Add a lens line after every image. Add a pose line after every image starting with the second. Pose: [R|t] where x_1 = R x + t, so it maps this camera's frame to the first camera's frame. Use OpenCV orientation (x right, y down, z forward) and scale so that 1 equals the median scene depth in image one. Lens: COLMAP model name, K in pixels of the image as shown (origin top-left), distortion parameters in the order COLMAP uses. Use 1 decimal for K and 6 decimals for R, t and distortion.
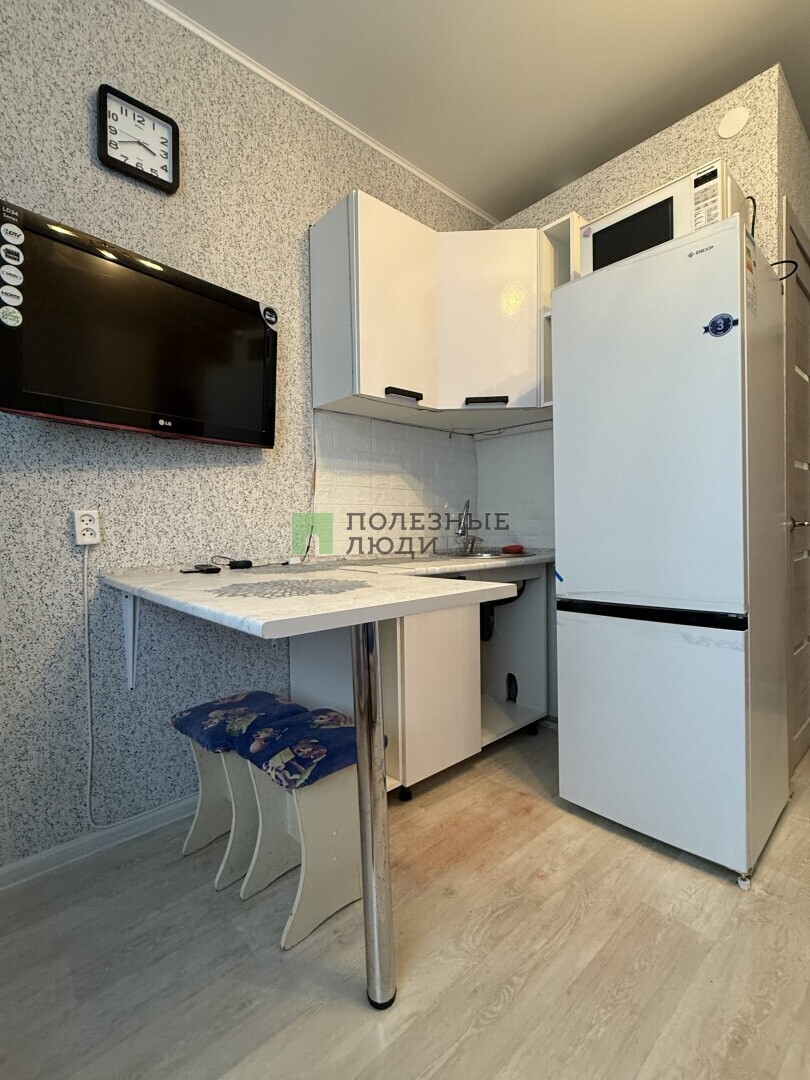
lens RADIAL K [[493.4, 0, 405.0], [0, 493.4, 540.0], [0, 0, 1]] dist [-0.001278, -0.000165]
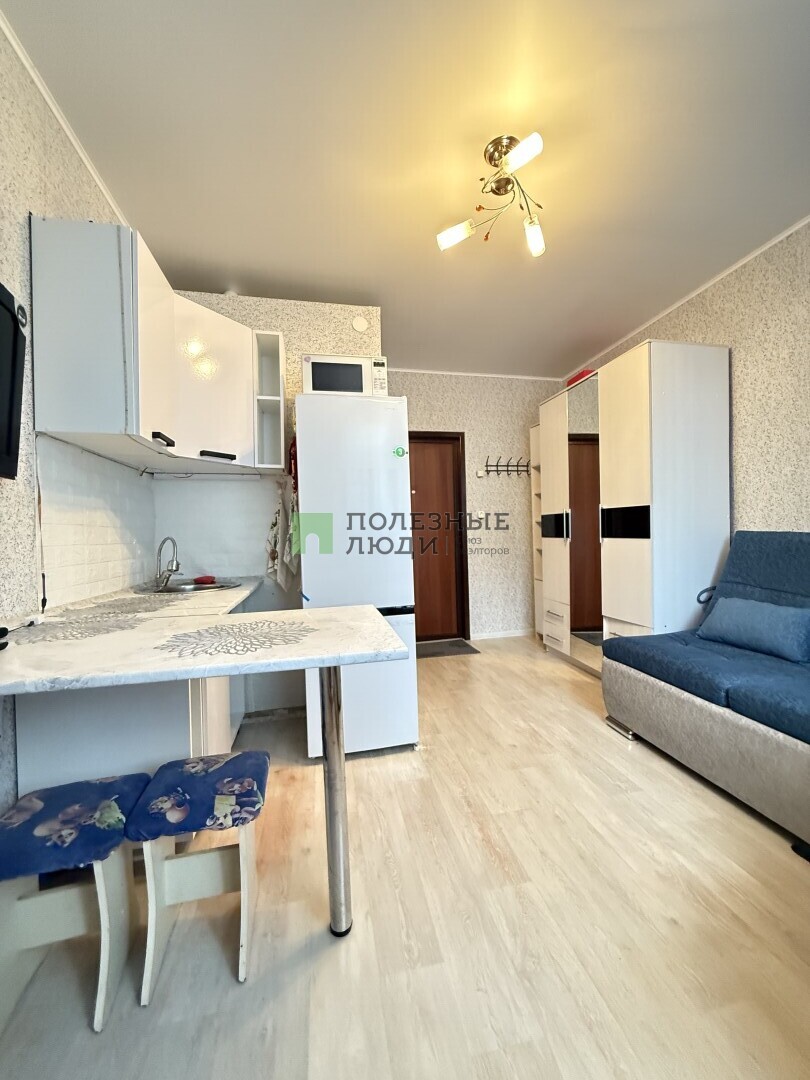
lens RADIAL K [[428.9, 0, 405.0], [0, 428.9, 537.2], [0, 0, 1]] dist [-0.000867, -0.000062]
pose [[0.506372, -0.002633, 0.862311, -0.643803], [0.038125, 0.999086, -0.019338, -0.068174], [-0.861472, 0.042668, 0.506009, 0.146568]]
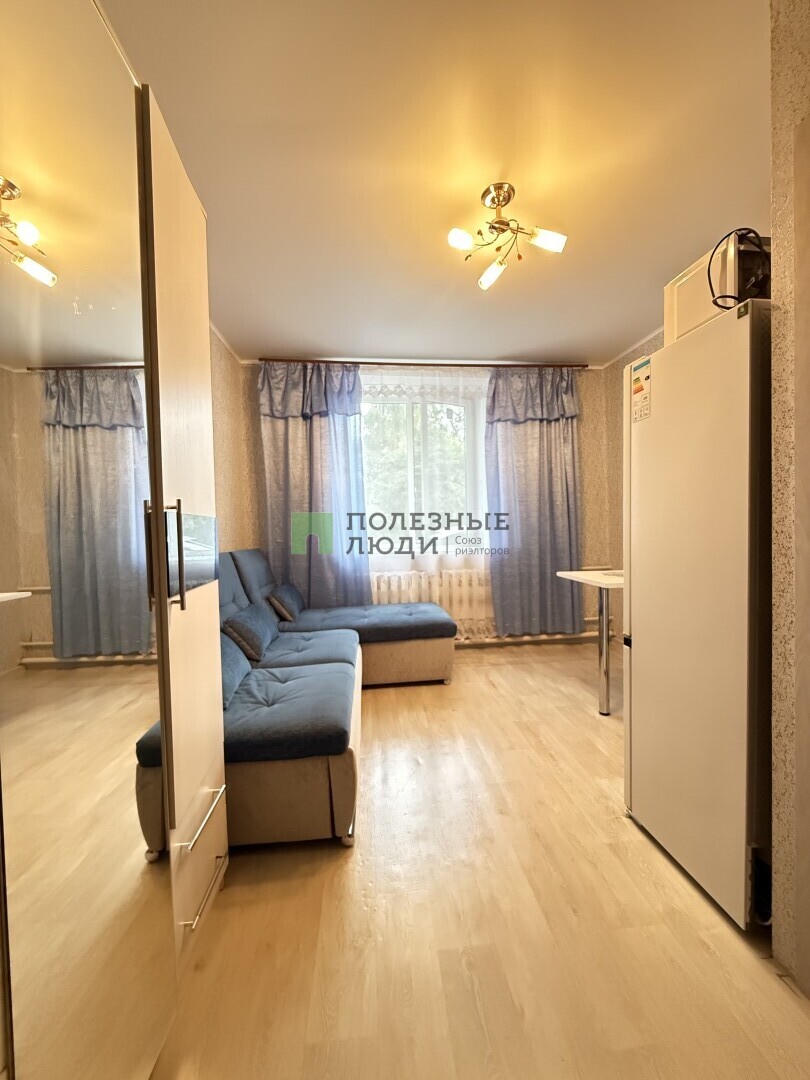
lens RADIAL K [[430.9, 0, 405.1], [0, 430.9, 538.5], [0, 0, 1]] dist [-0.001363, -0.000186]
pose [[-0.593419, 0.055607, -0.802970, 1.788305], [0.014761, 0.998195, 0.058218, -0.191473], [0.804758, 0.022695, -0.593169, 1.036202]]
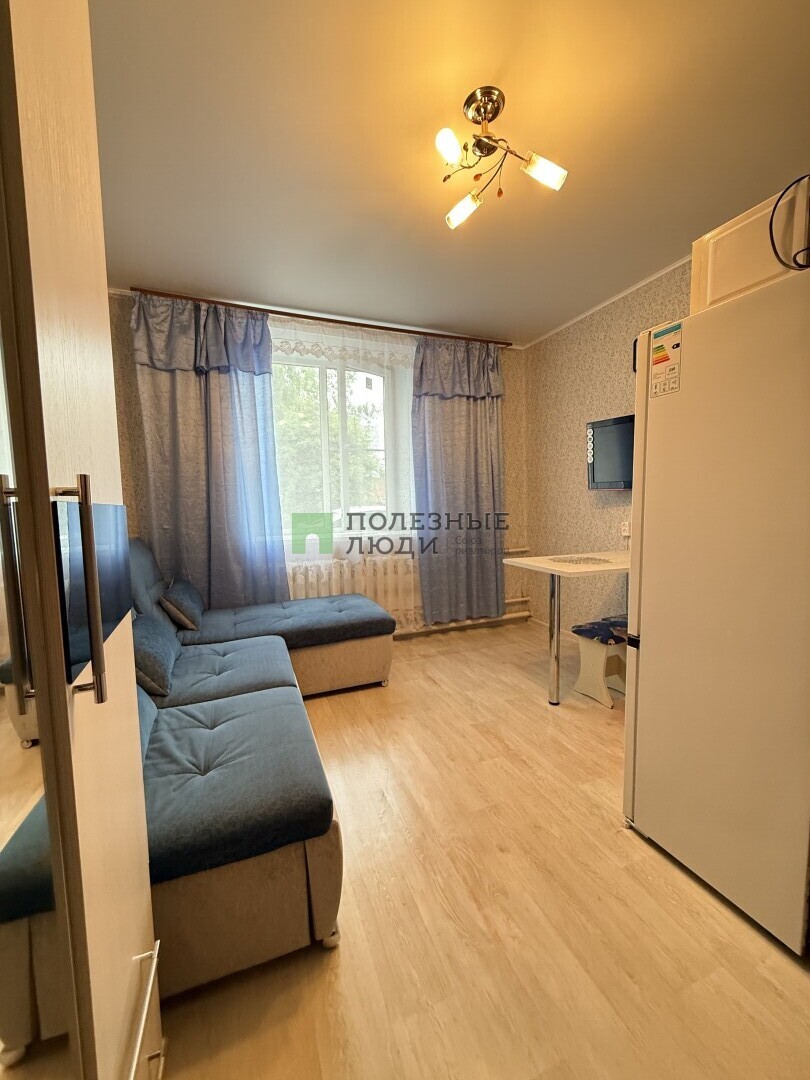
lens RADIAL K [[428.9, 0, 405.0], [0, 428.9, 537.2], [0, 0, 1]] dist [-0.000867, -0.000062]
pose [[-0.353601, 0.100511, -0.929981, 1.671373], [0.002120, 0.994294, 0.106656, -0.205860], [0.935394, 0.035742, -0.351797, 0.692804]]
